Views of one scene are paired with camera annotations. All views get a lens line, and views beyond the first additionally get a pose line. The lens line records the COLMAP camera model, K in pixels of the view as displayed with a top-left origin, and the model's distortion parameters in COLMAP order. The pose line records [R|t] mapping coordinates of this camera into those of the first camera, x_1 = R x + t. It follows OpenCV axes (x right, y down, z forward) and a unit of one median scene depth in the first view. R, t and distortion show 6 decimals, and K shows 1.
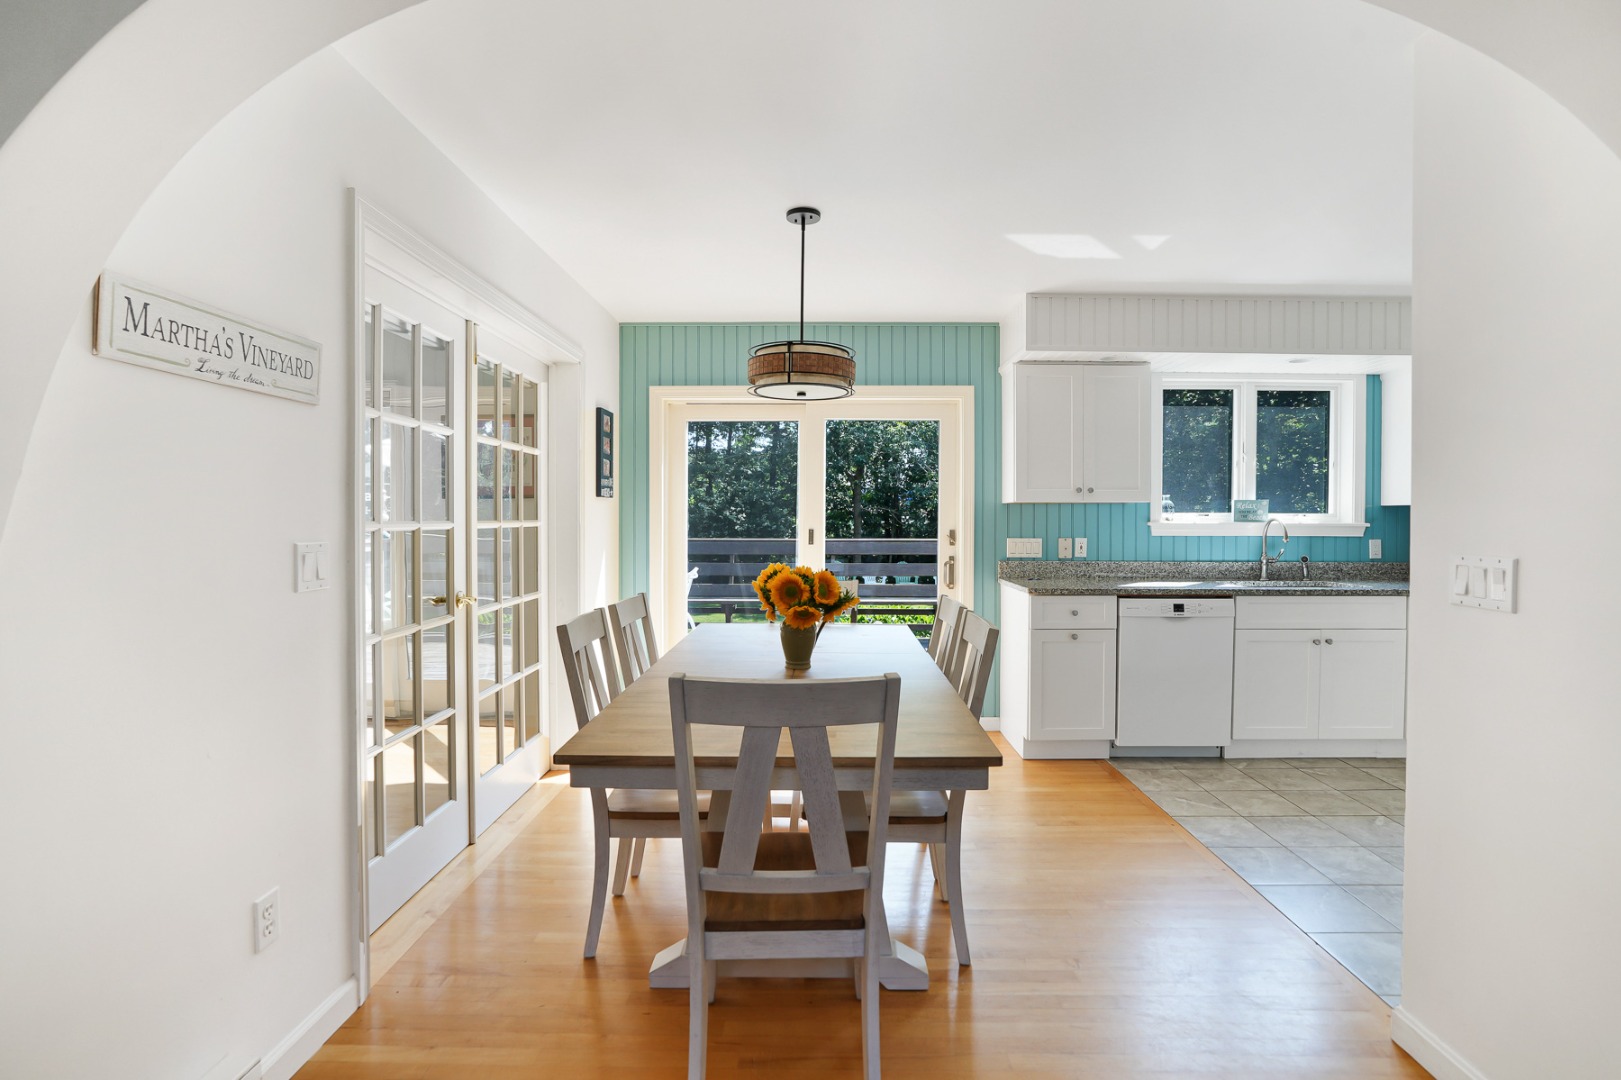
lens RADIAL K [[757.6, 0, 816.8], [0, 757.6, 528.9], [0, 0, 1]] dist [-0.069150, 0.031061]
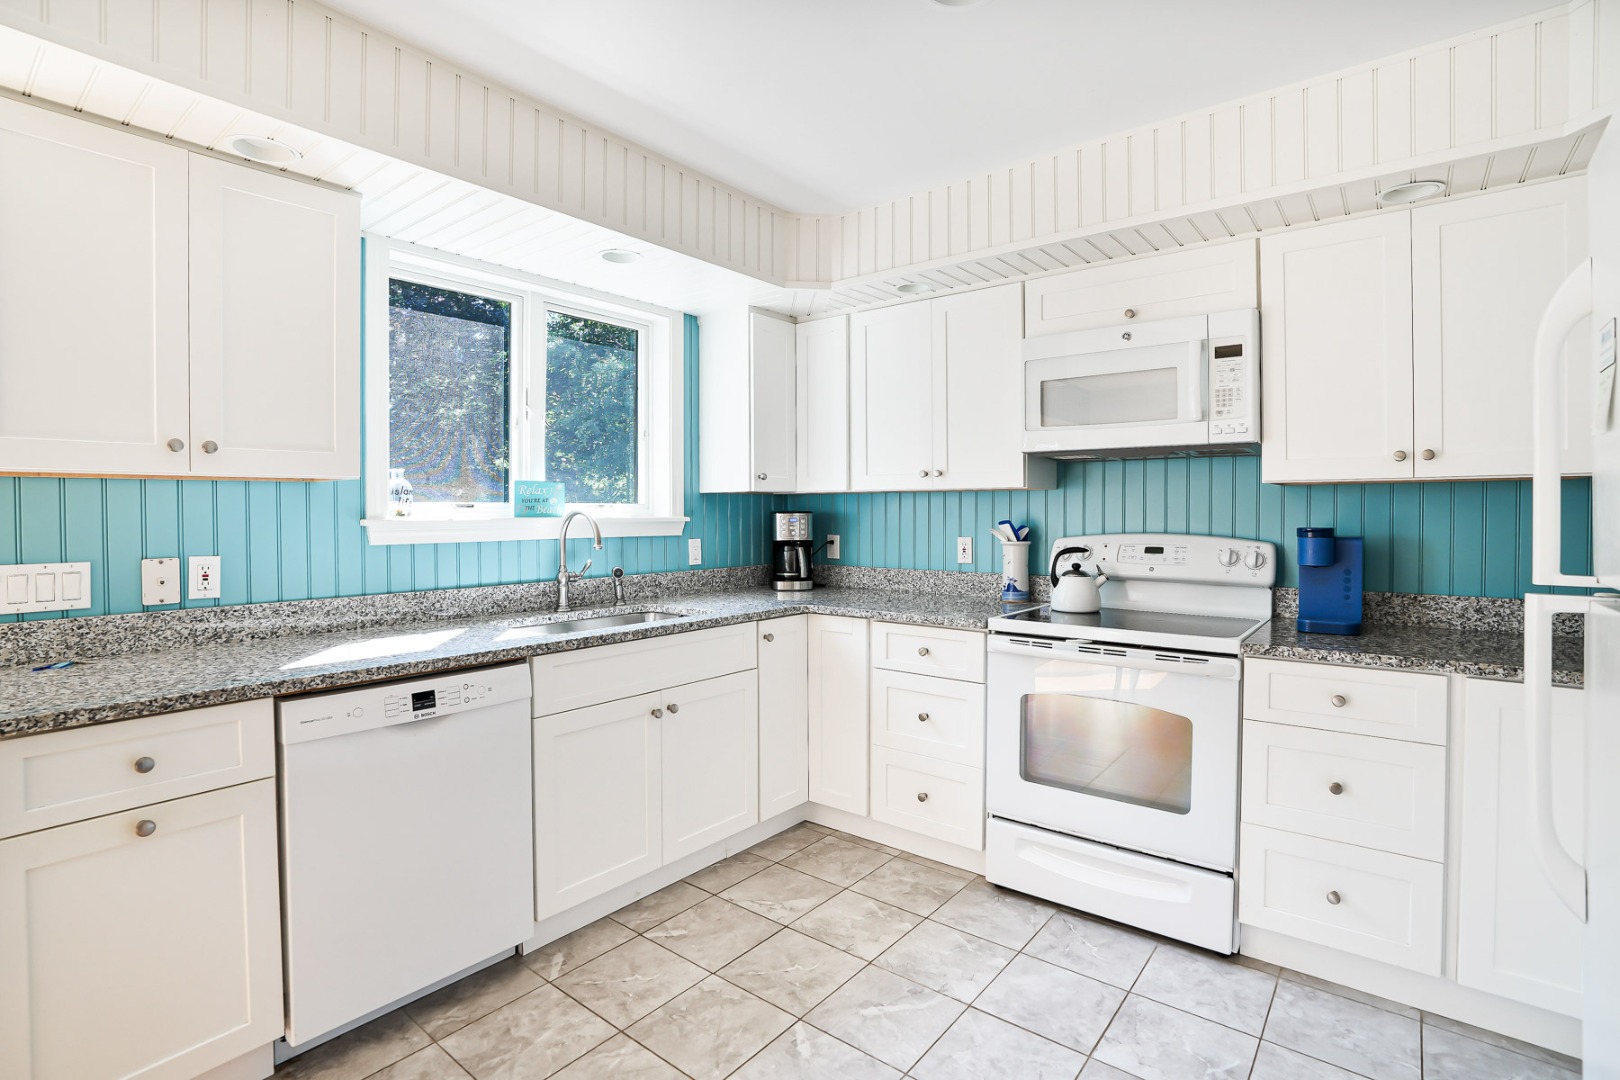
lens RADIAL K [[790.0, 0, 816.3], [0, 790.0, 527.6], [0, 0, 1]] dist [-0.057285, 0.027524]
pose [[0.612026, -0.020567, 0.790570, 0.211345], [0.016302, 0.999777, 0.013389, -0.005653], [-0.790670, 0.004694, 0.612225, 0.423949]]
